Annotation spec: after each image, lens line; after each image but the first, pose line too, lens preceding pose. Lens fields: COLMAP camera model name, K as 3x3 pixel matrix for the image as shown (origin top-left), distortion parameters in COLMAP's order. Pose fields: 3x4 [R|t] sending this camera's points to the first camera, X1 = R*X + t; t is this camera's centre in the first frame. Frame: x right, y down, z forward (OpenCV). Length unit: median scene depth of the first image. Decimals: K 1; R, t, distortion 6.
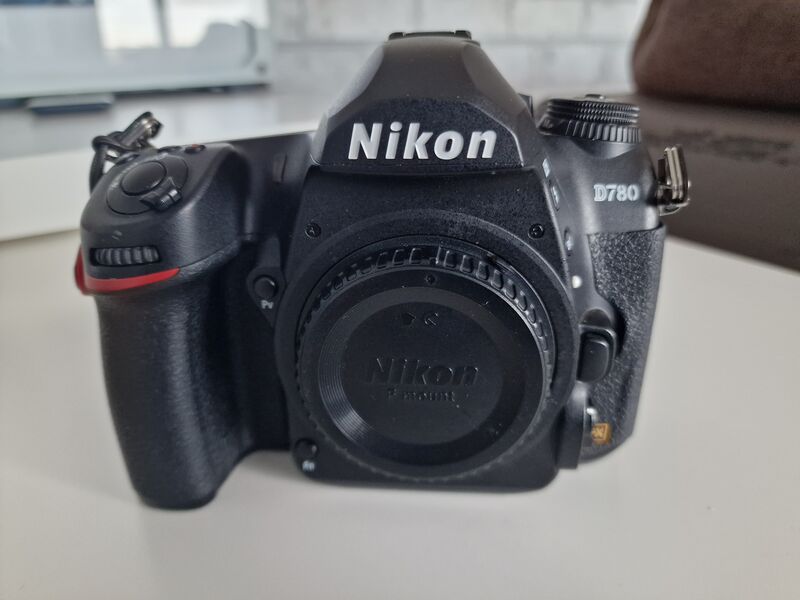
lens RADIAL K [[538.2, 0, 400.0], [0, 538.2, 300.0], [0, 0, 1]] dist [0.065191, -0.000207]
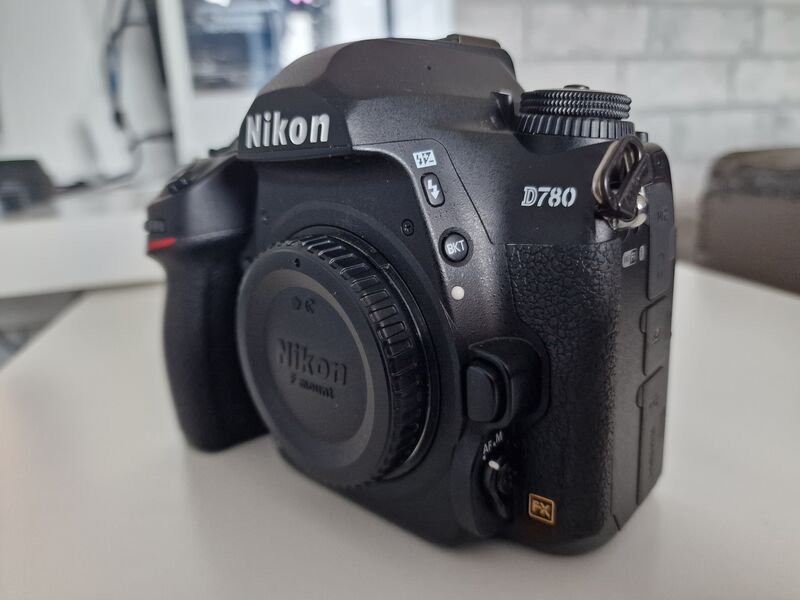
lens RADIAL K [[538.2, 0, 400.0], [0, 538.2, 300.0], [0, 0, 1]] dist [0.065191, -0.000207]
pose [[0.796460, 0.135512, -0.589311, 0.714226], [-0.197424, 0.979435, -0.041600, 0.028960], [0.571555, 0.149477, 0.806834, 0.253436]]
